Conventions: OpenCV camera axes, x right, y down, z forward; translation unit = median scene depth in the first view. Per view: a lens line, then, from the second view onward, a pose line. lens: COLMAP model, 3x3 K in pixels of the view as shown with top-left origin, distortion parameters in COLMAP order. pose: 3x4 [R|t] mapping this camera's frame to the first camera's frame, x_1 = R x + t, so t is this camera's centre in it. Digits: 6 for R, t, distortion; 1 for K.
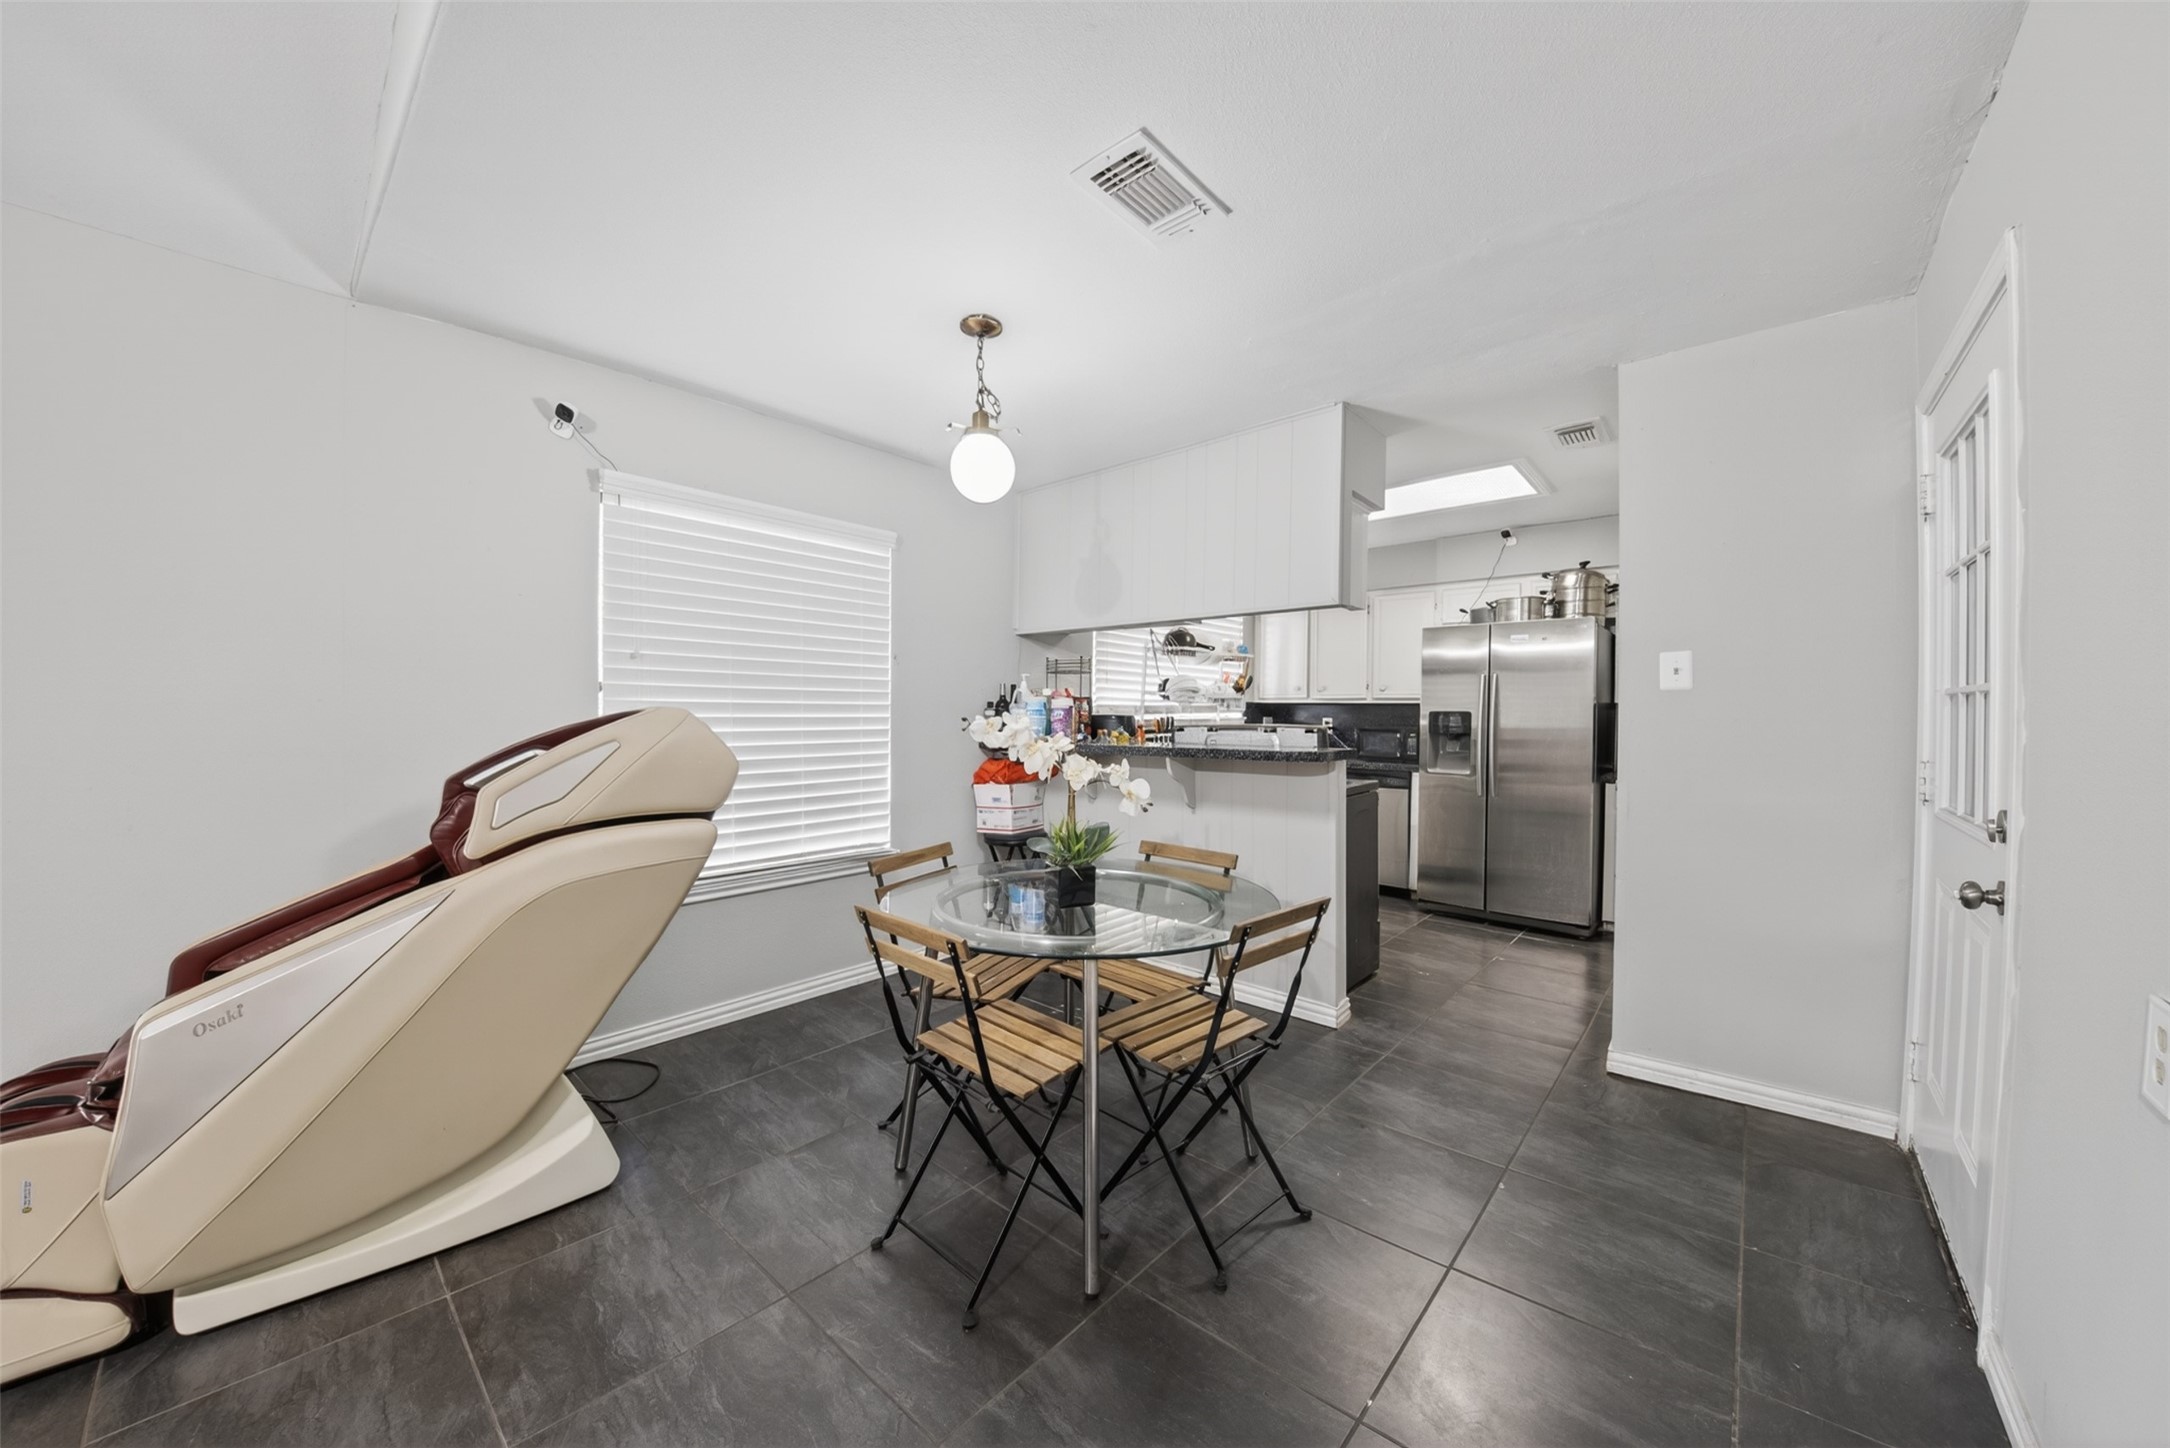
lens RADIAL K [[755.6, 0, 1085.6], [0, 755.6, 719.3], [0, 0, 1]] dist [-0.022061, -0.005477]
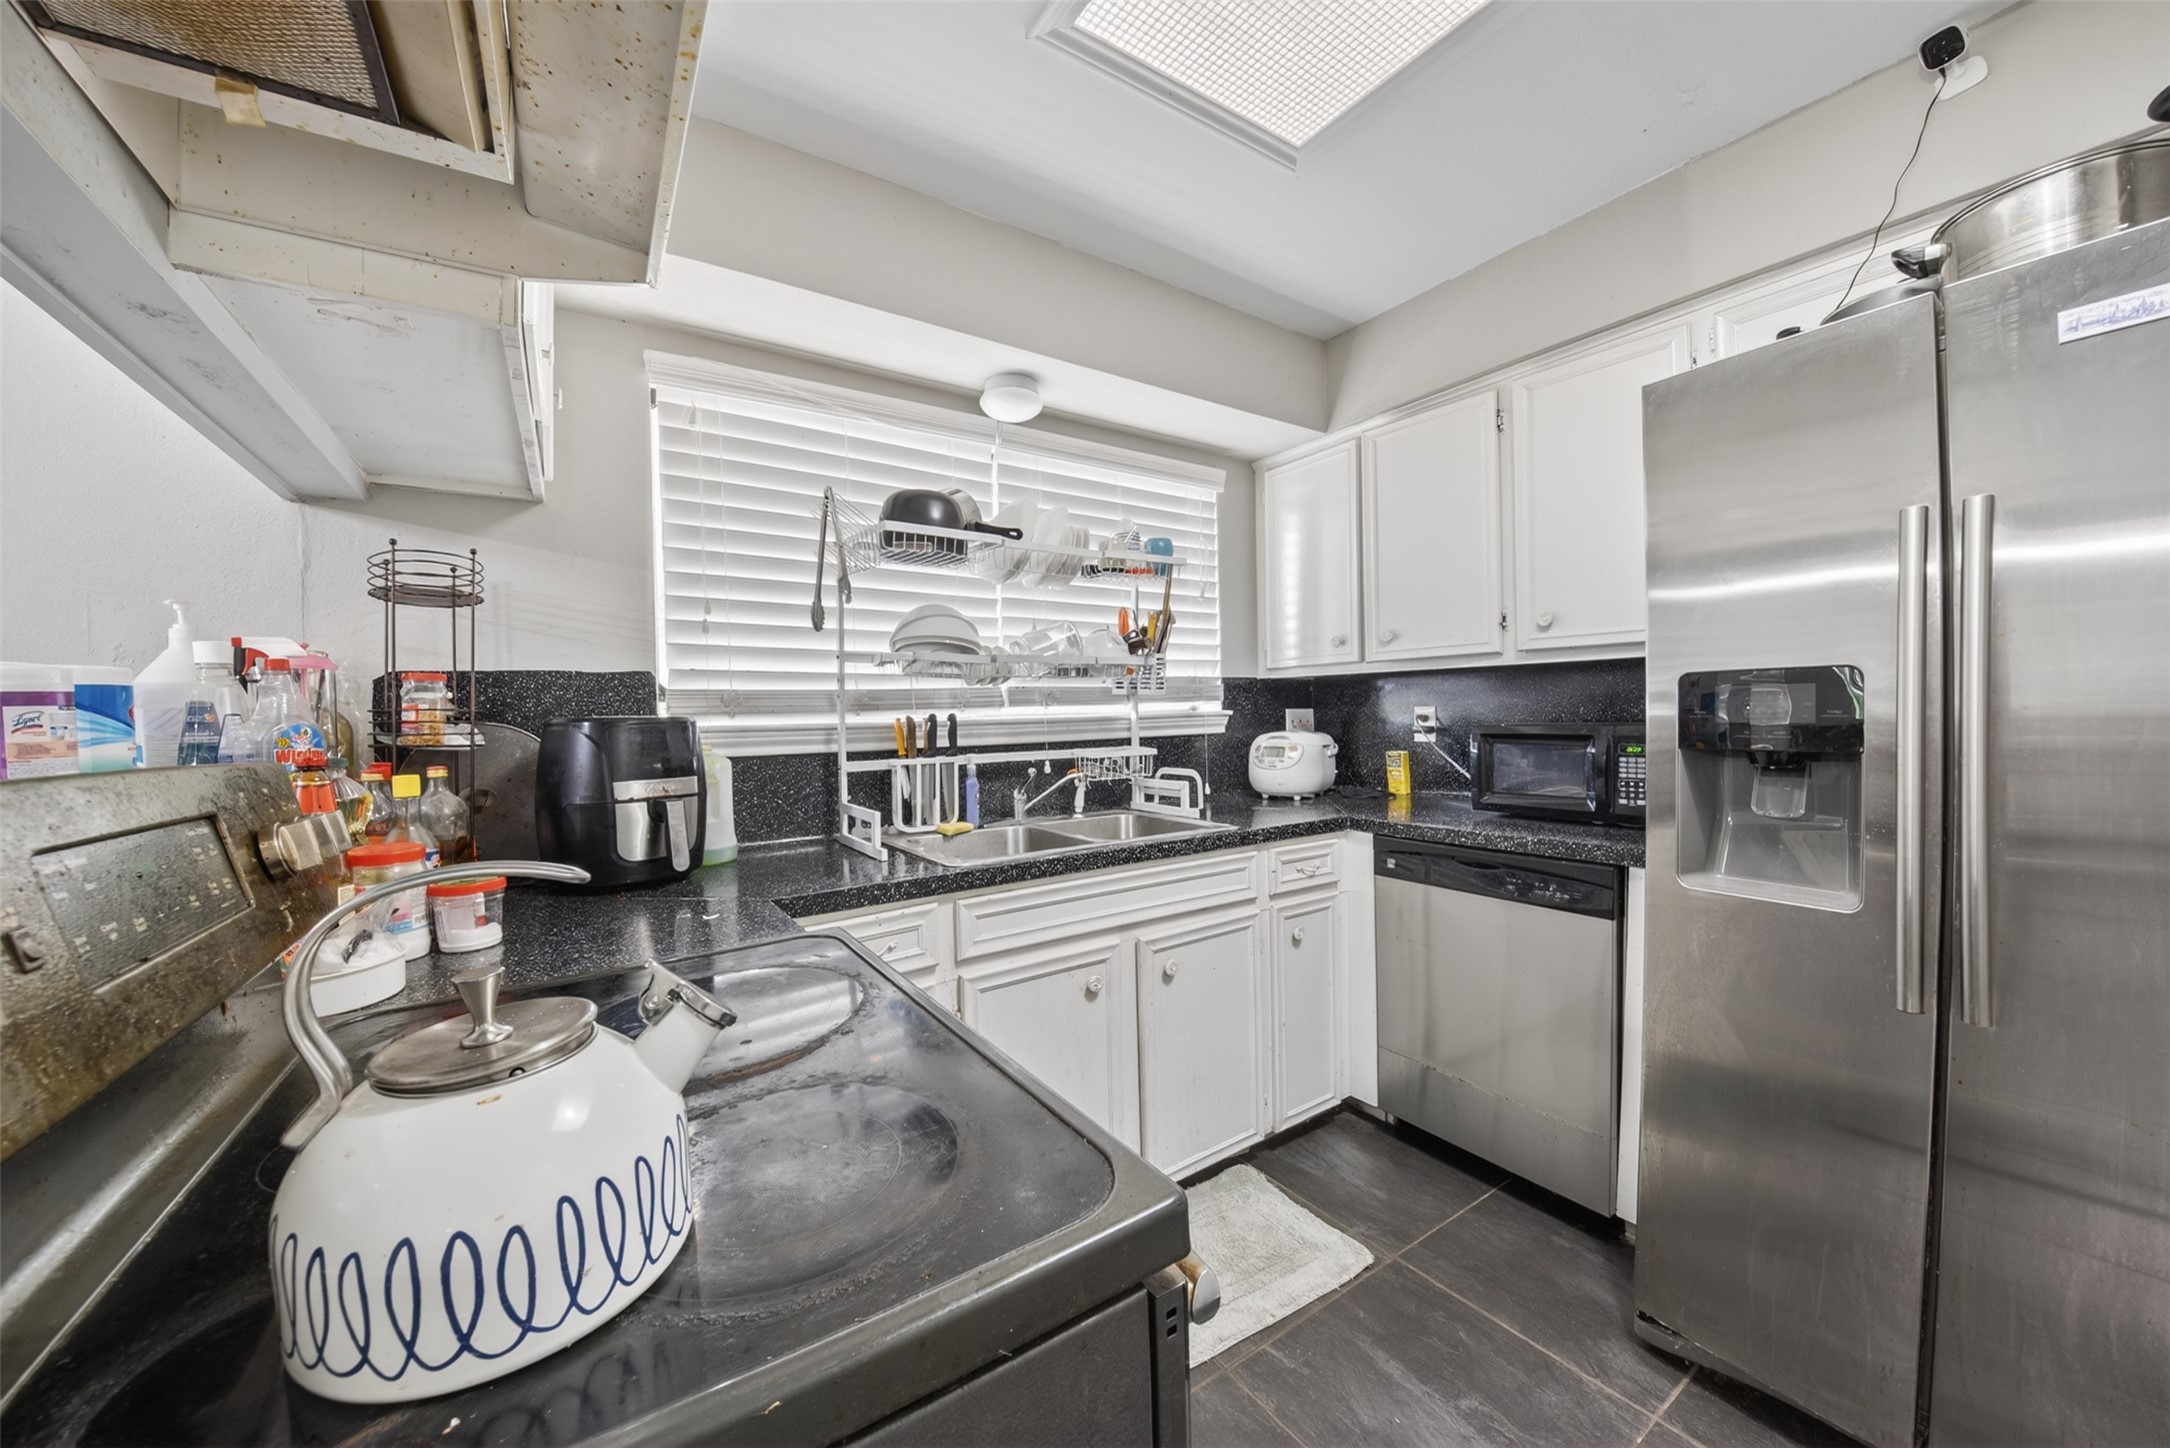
lens RADIAL K [[755.6, 0, 1085.6], [0, 755.6, 719.3], [0, 0, 1]] dist [-0.022061, -0.005477]
pose [[0.961017, -0.025992, -0.275266, 0.307036], [0.026095, 0.999654, -0.003291, 0.002293], [0.275256, -0.004020, 0.961362, 0.643720]]
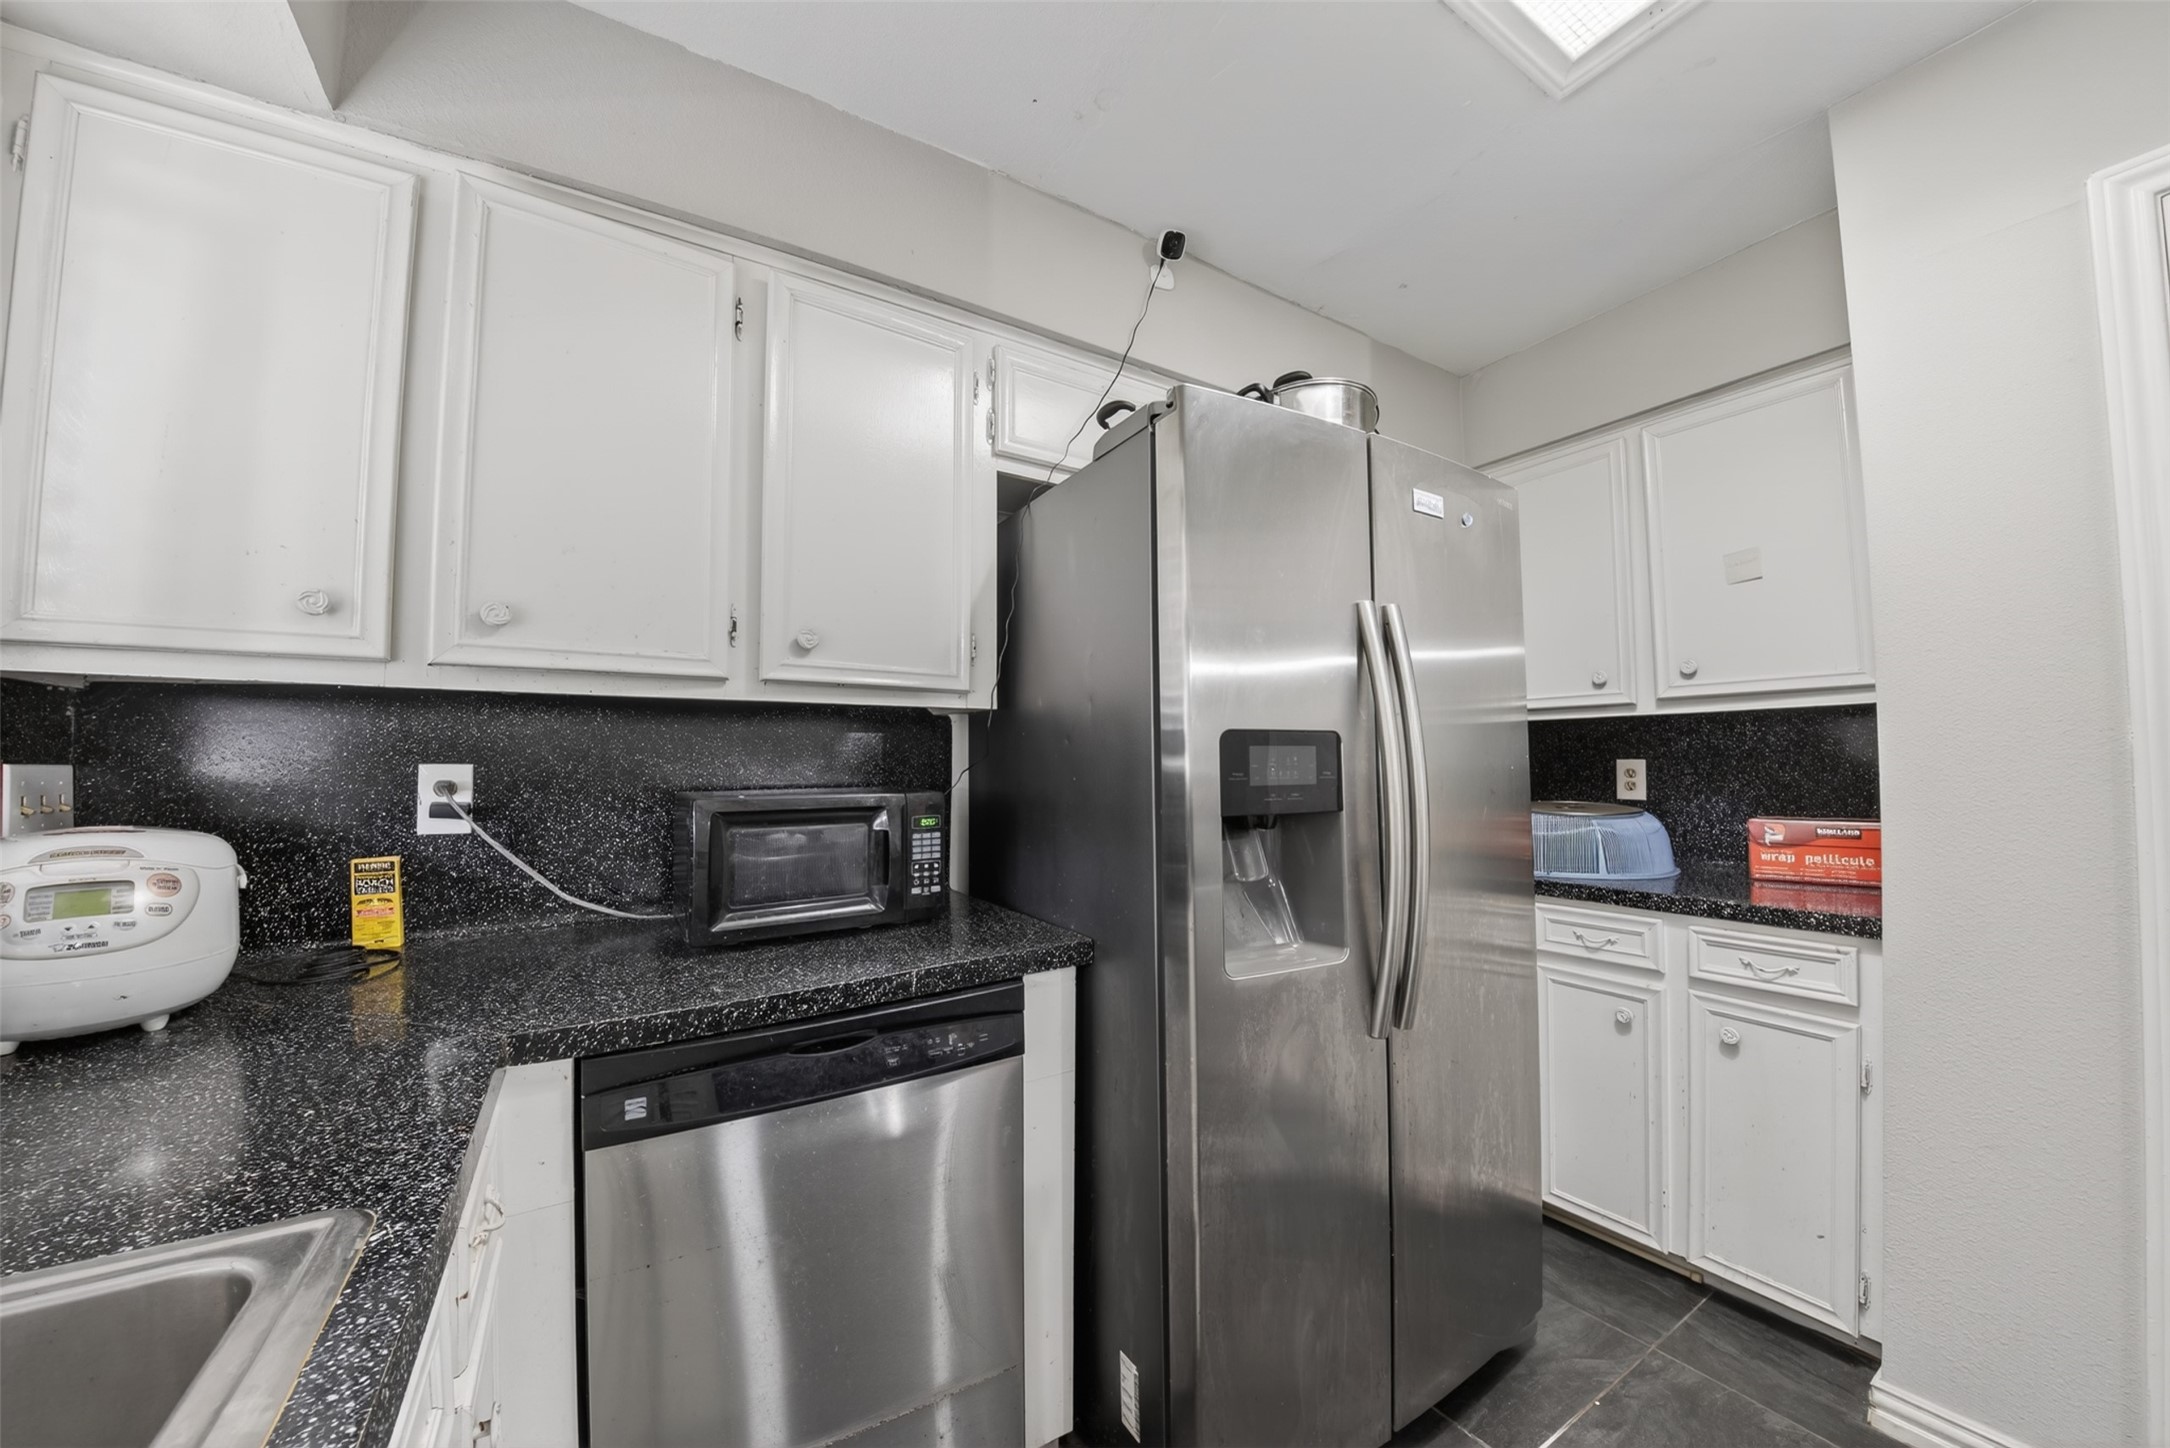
lens RADIAL K [[755.6, 0, 1085.6], [0, 755.6, 719.3], [0, 0, 1]] dist [-0.022061, -0.005477]
pose [[0.308775, 0.032725, 0.950572, 0.206709], [0.017576, 0.999041, -0.040103, -0.003803], [-0.950973, 0.029090, 0.307904, 0.917878]]
